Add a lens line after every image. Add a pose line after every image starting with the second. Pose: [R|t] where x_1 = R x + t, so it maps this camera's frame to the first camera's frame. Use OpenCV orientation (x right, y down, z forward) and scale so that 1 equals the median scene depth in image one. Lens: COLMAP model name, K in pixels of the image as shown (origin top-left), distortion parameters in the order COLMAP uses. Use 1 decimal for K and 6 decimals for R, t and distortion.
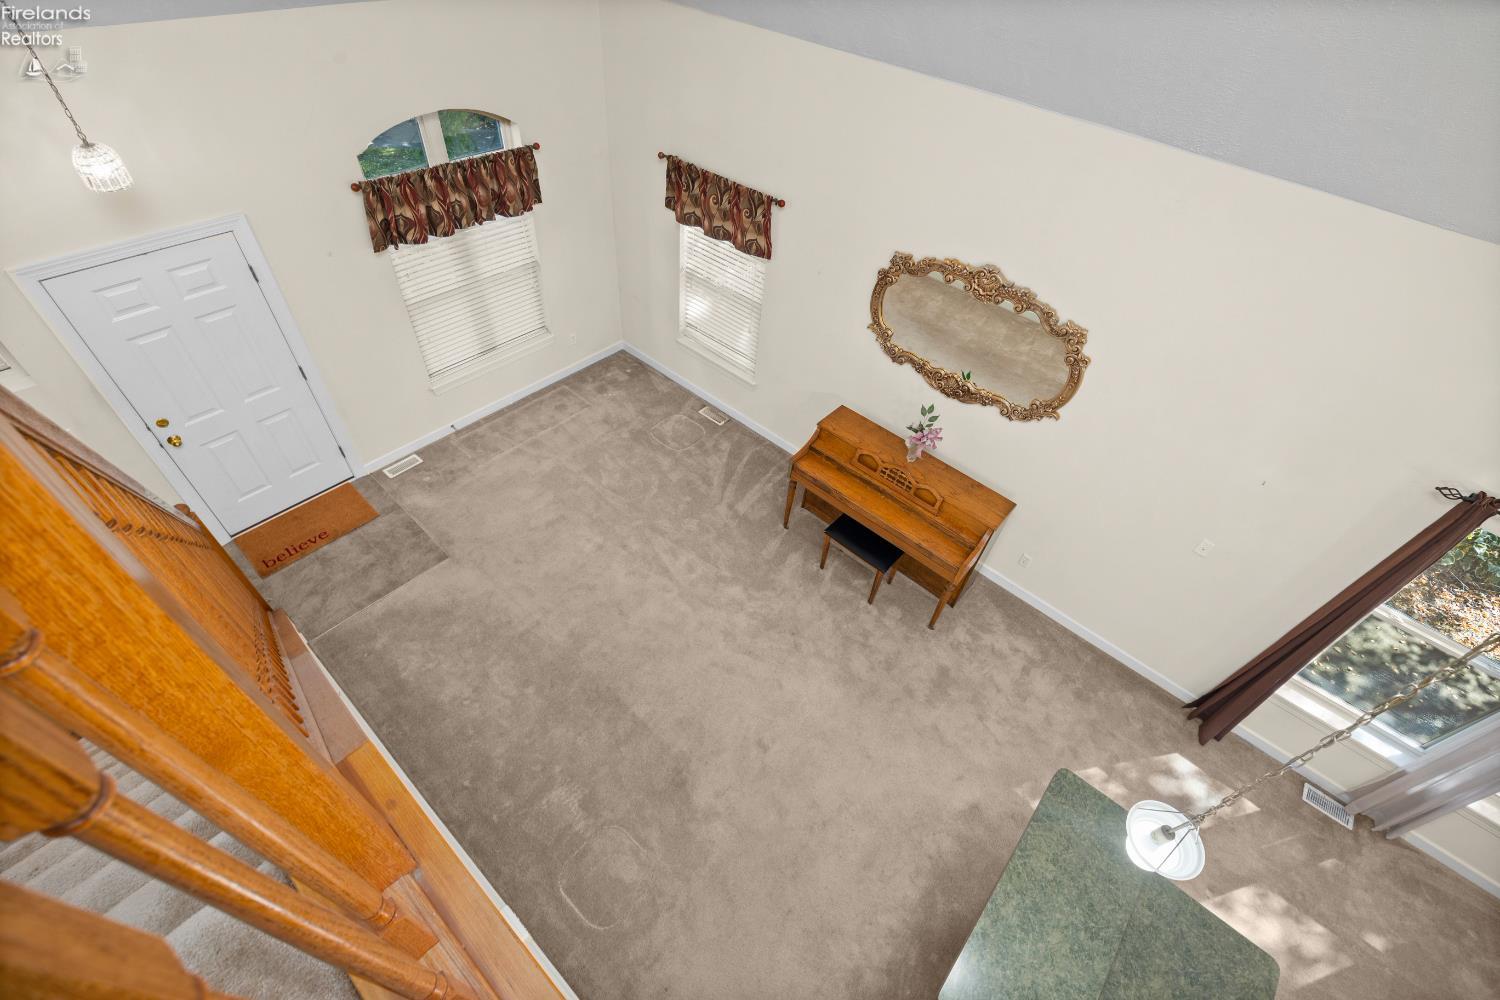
lens RADIAL K [[650.4, 0, 746.8], [0, 650.4, 496.4], [0, 0, 1]] dist [-0.007019, -0.000016]
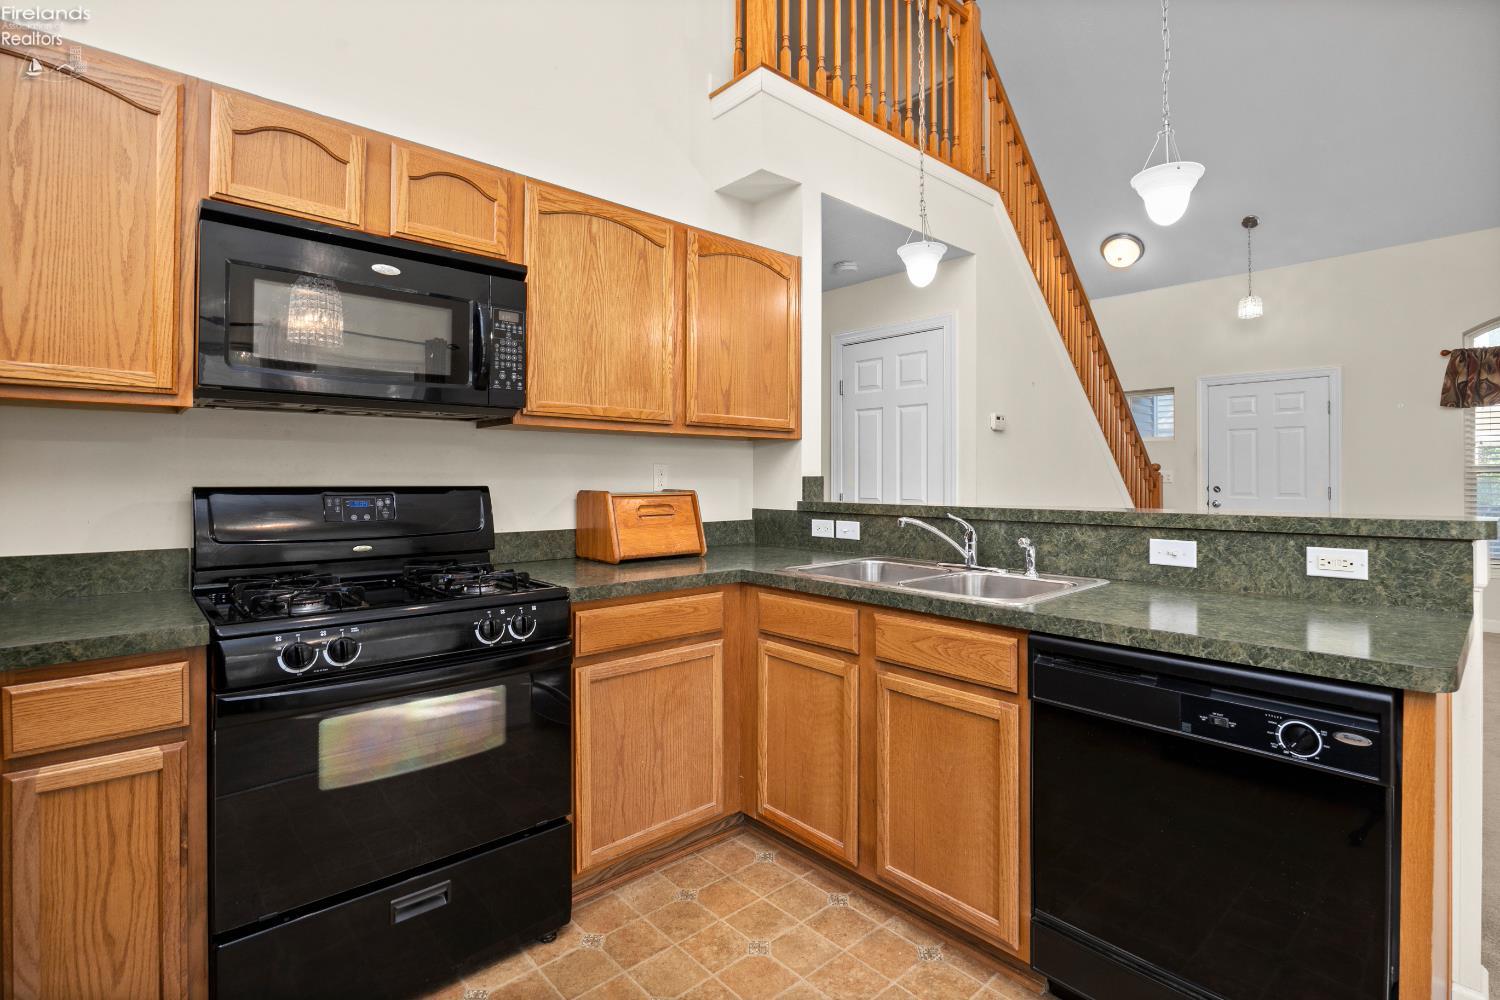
lens RADIAL K [[705.3, 0, 746.3], [0, 705.3, 470.6], [0, 0, 1]] dist [-0.013342, -0.000006]
pose [[-0.112210, -0.085849, -0.989969, 0.720640], [-0.721346, 0.692233, 0.021733, 0.524383], [0.683424, 0.716549, -0.139602, 0.381794]]
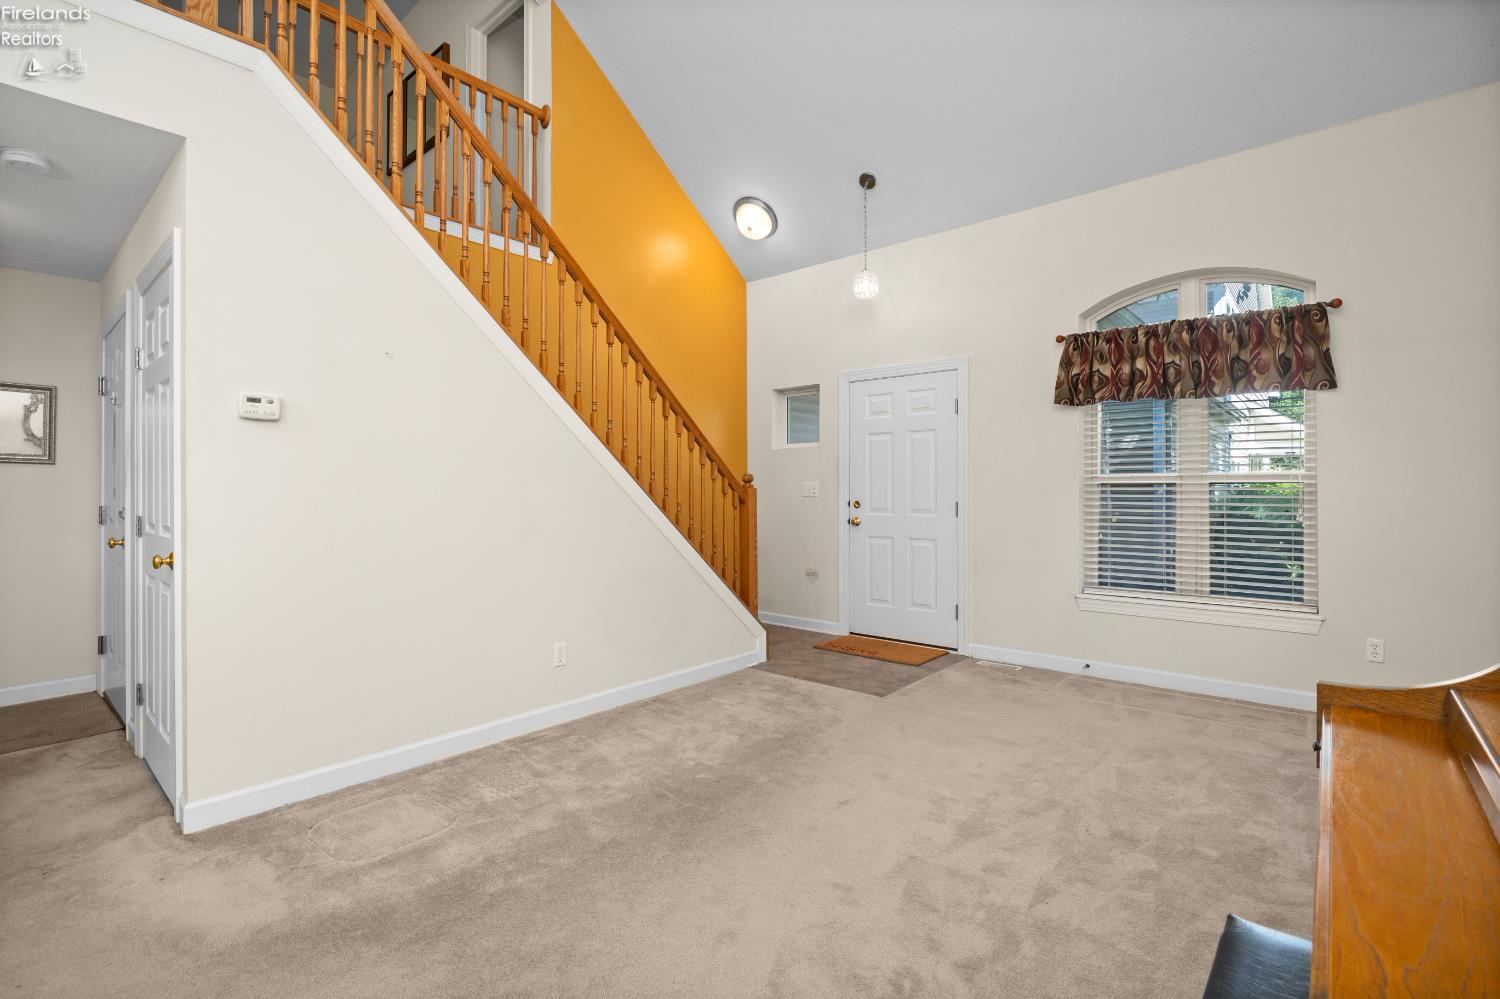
lens RADIAL K [[683.9, 0, 751.4], [0, 683.9, 491.6], [0, 0, 1]] dist [-0.007868, -0.000277]
pose [[0.013715, -0.074729, -0.997110, 0.378220], [-0.716980, 0.694340, -0.061900, 0.087595], [0.696959, 0.715757, -0.044057, 0.765864]]
